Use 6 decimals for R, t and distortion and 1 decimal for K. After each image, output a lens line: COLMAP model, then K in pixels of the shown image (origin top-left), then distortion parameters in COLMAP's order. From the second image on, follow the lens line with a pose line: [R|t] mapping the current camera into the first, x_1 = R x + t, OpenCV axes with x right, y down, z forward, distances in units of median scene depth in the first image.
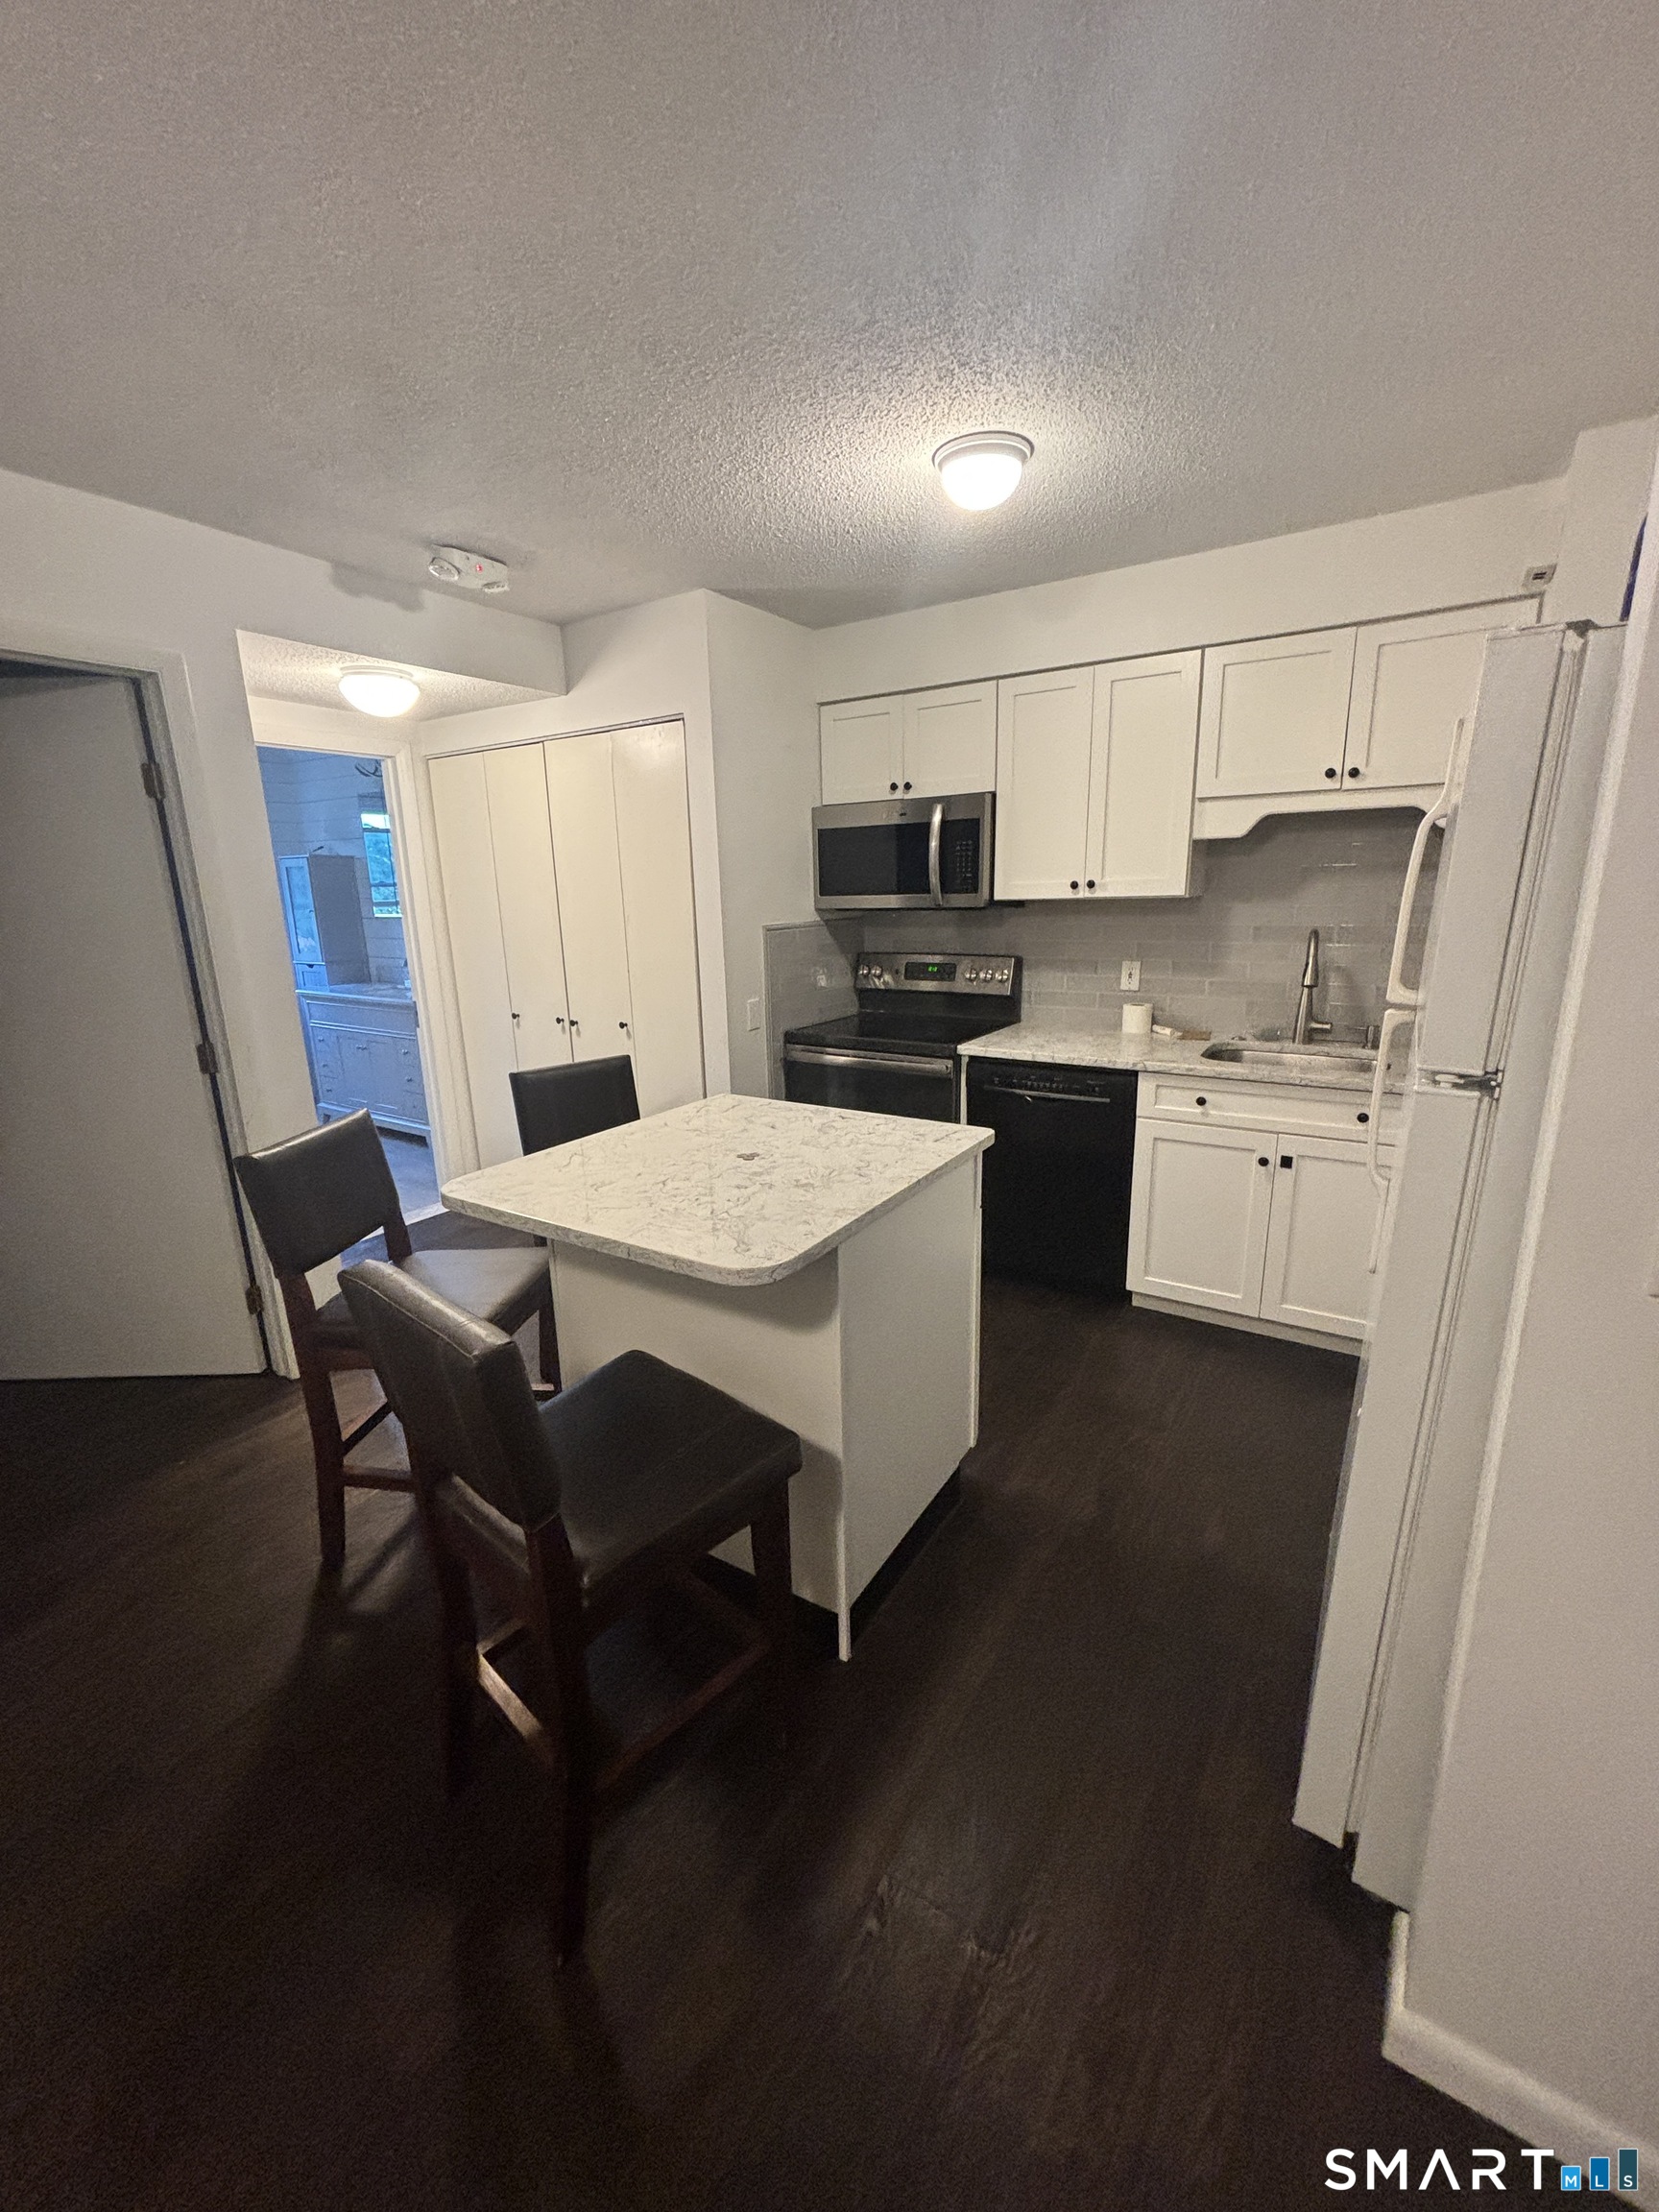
lens RADIAL K [[877.6, 0, 839.4], [0, 877.6, 1111.8], [0, 0, 1]] dist [0.008760, -0.008972]
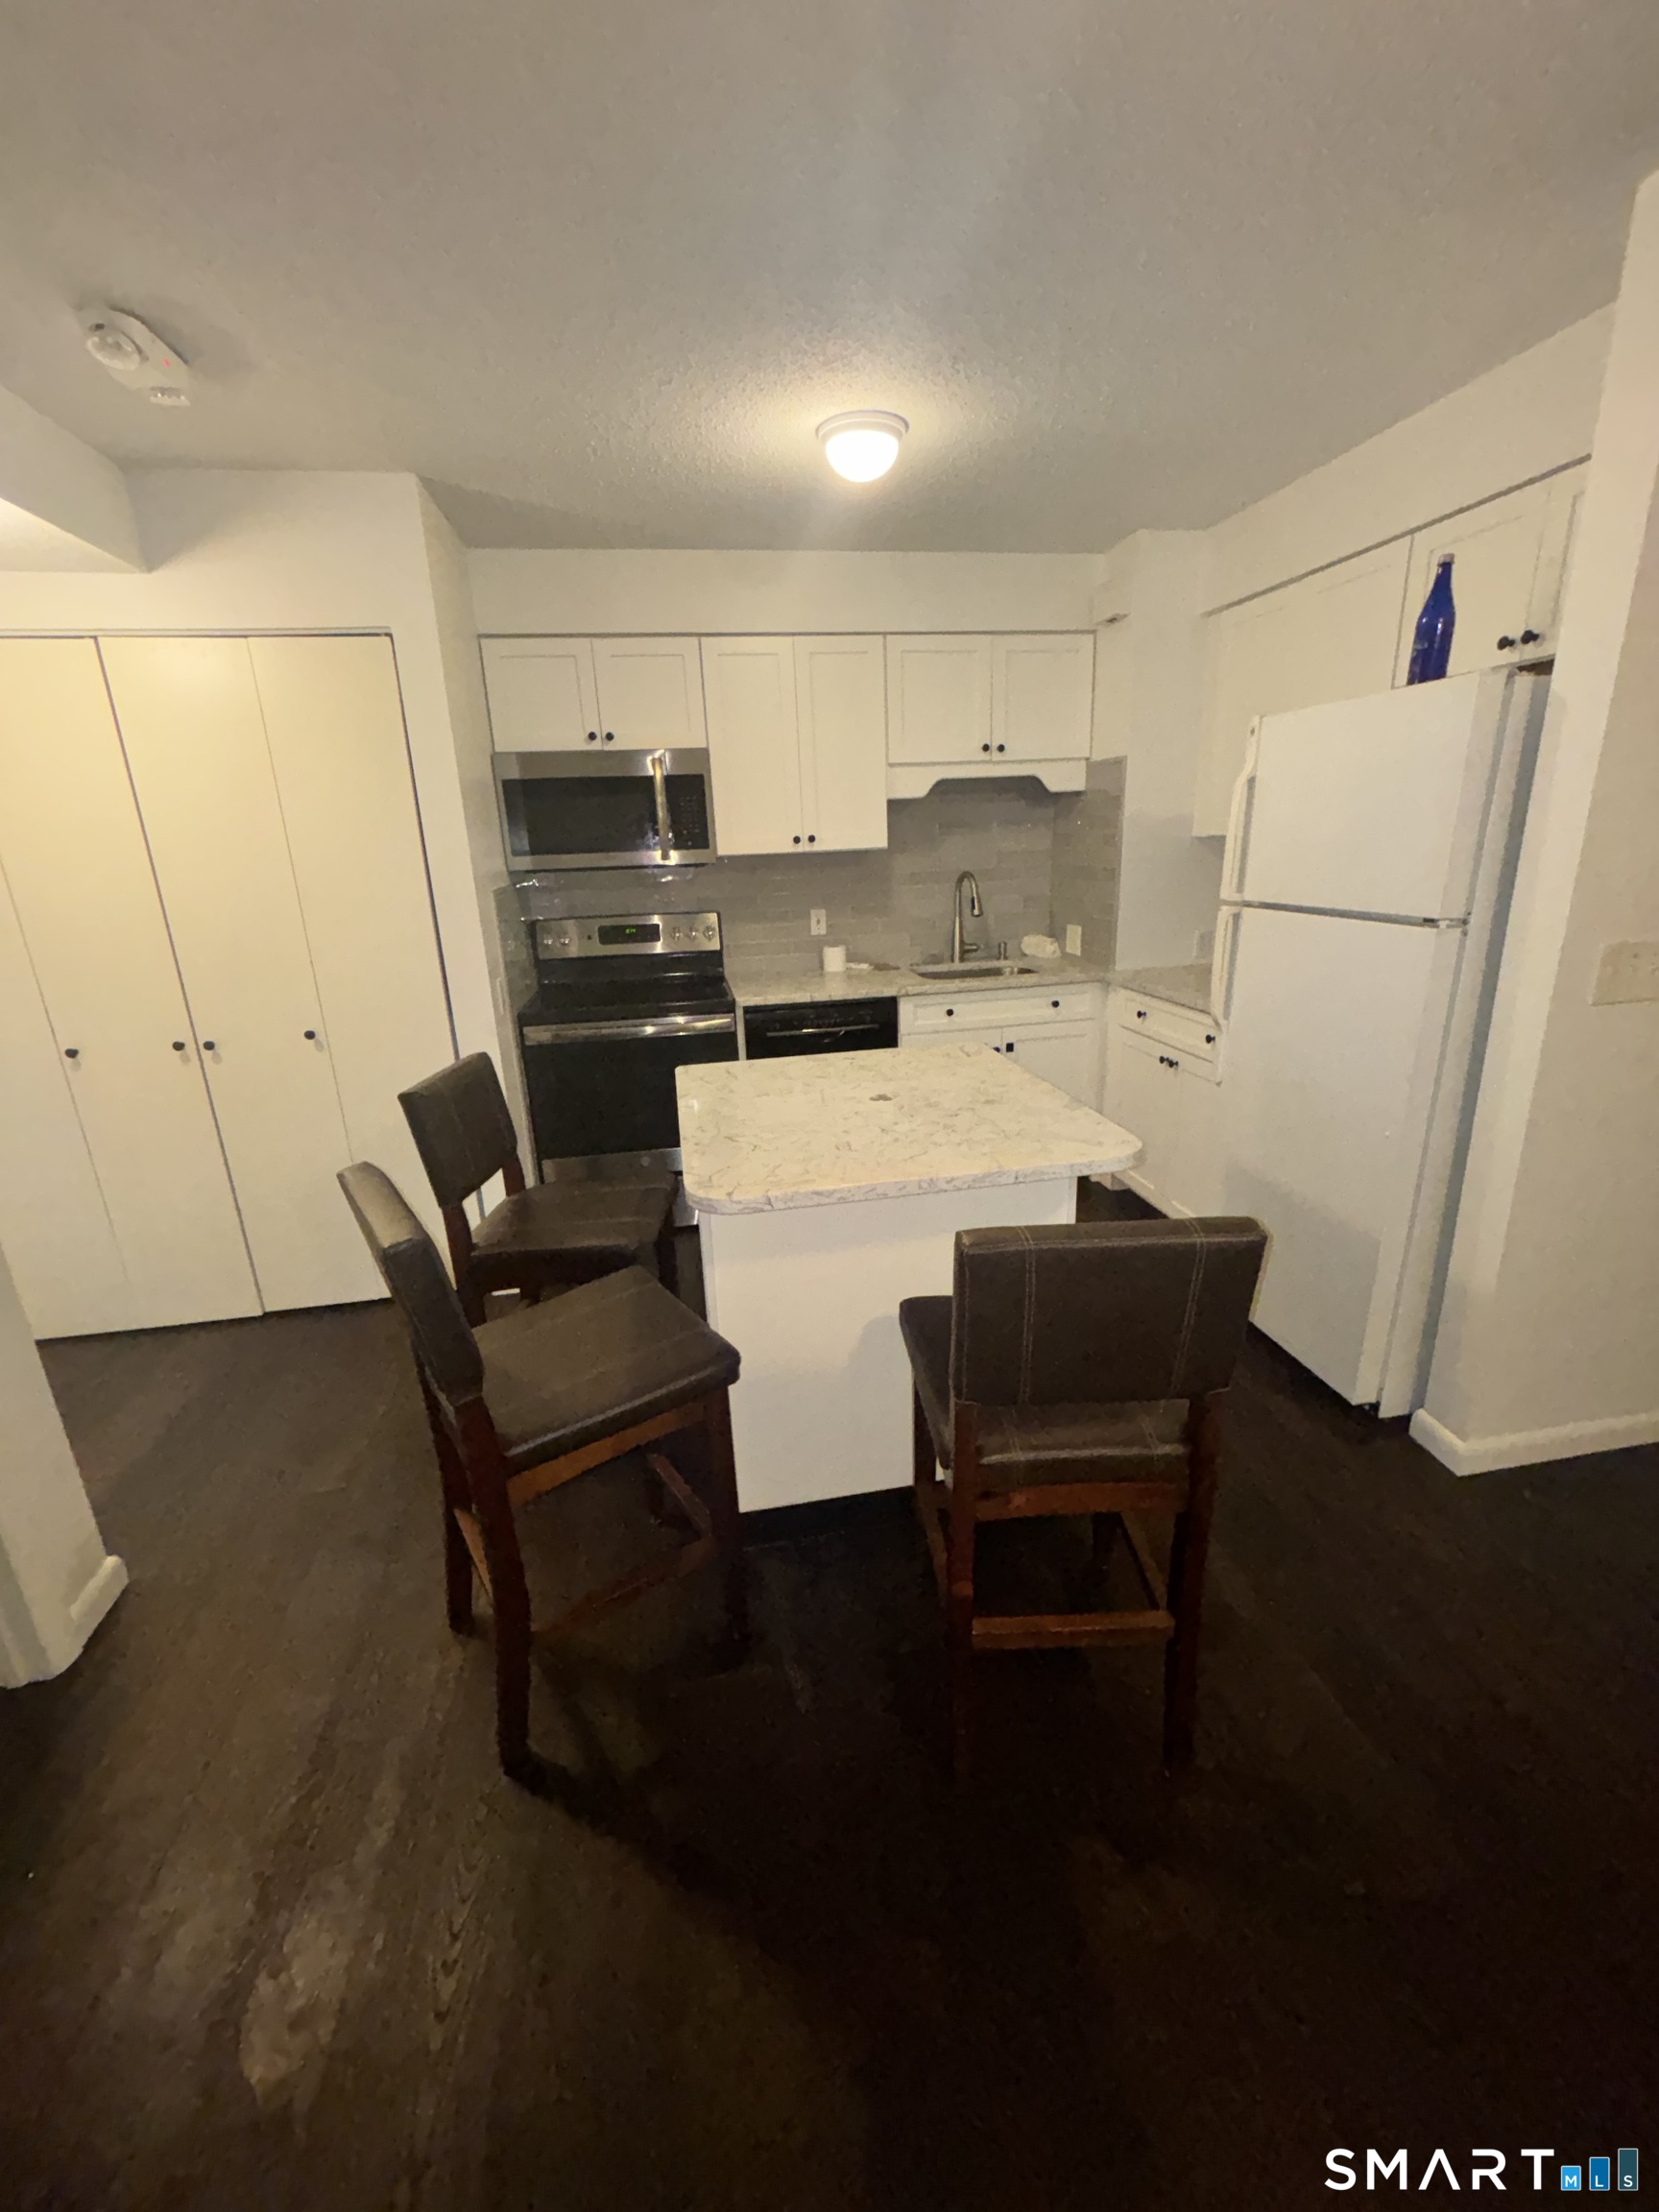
lens RADIAL K [[877.6, 0, 839.4], [0, 877.6, 1111.8], [0, 0, 1]] dist [0.008760, -0.008972]
pose [[0.727284, -0.211485, 0.652942, -0.485356], [0.192476, 0.976014, 0.101735, -0.028055], [-0.658795, 0.051685, 0.750545, 0.161596]]
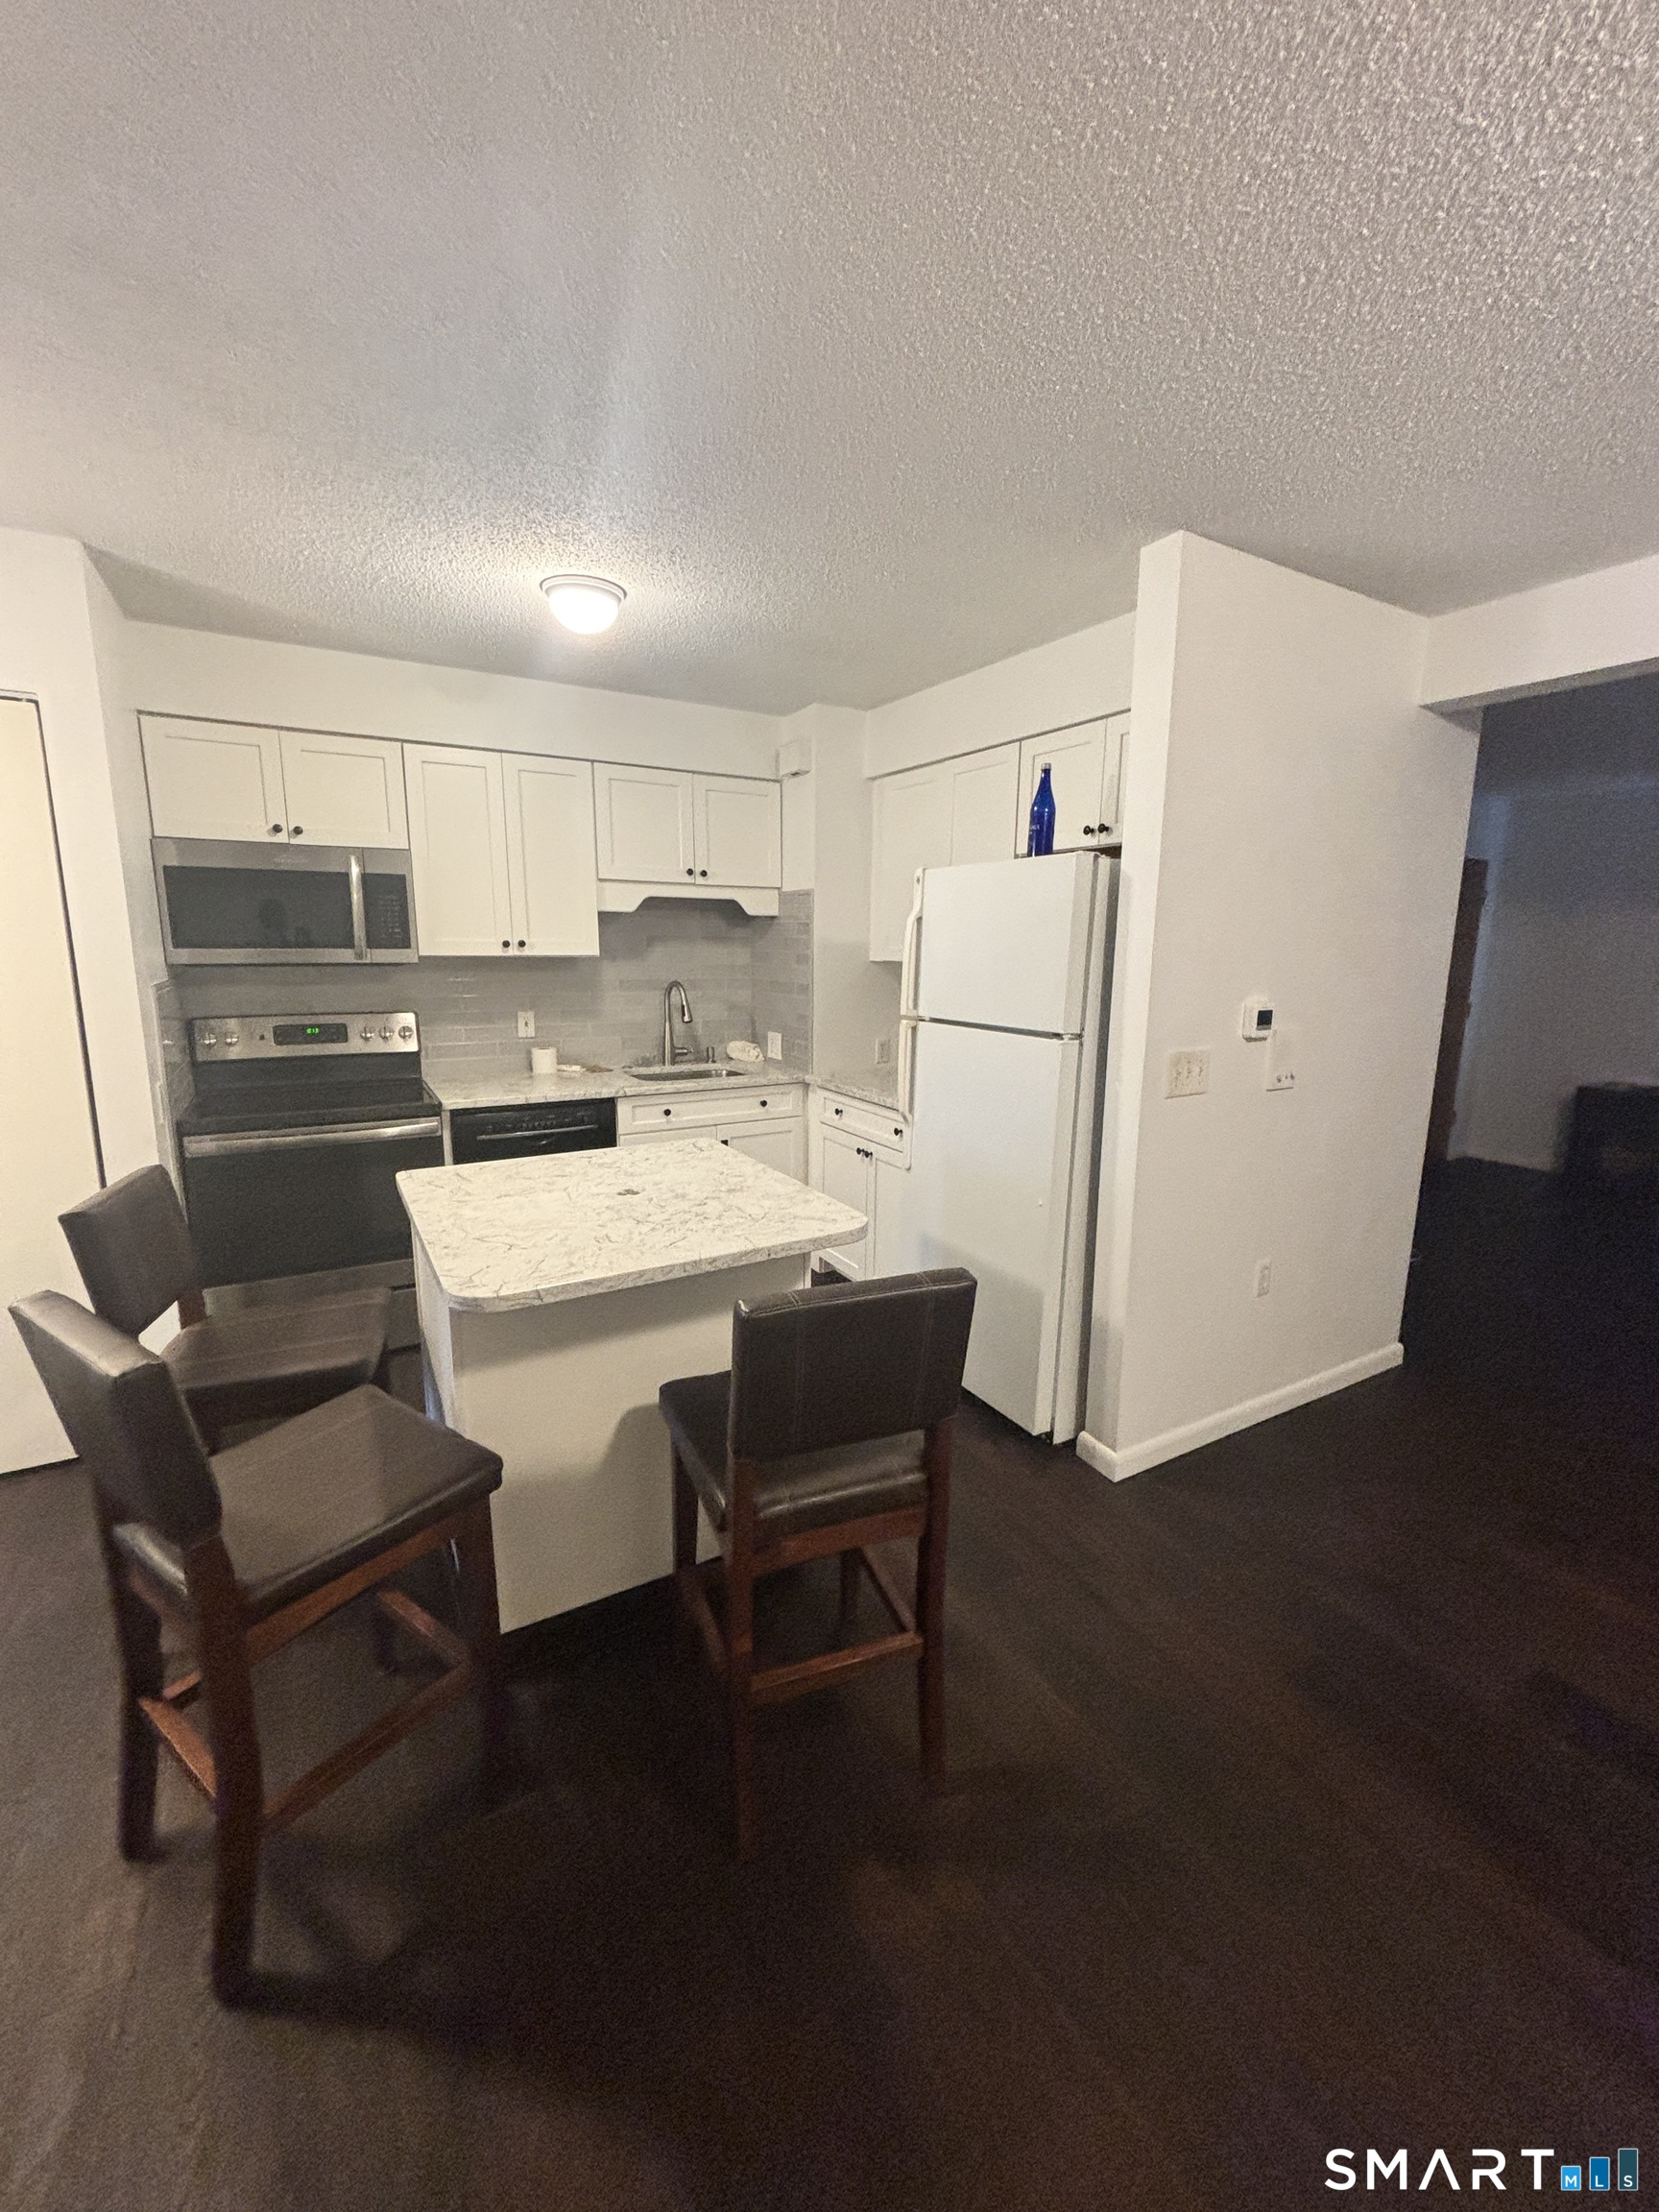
lens RADIAL K [[877.6, 0, 839.4], [0, 877.6, 1111.8], [0, 0, 1]] dist [0.008760, -0.008972]
pose [[0.445536, -0.144446, 0.883534, -0.552916], [0.200800, 0.977877, 0.058614, -0.033911], [-0.872455, 0.151299, 0.464684, 0.159145]]
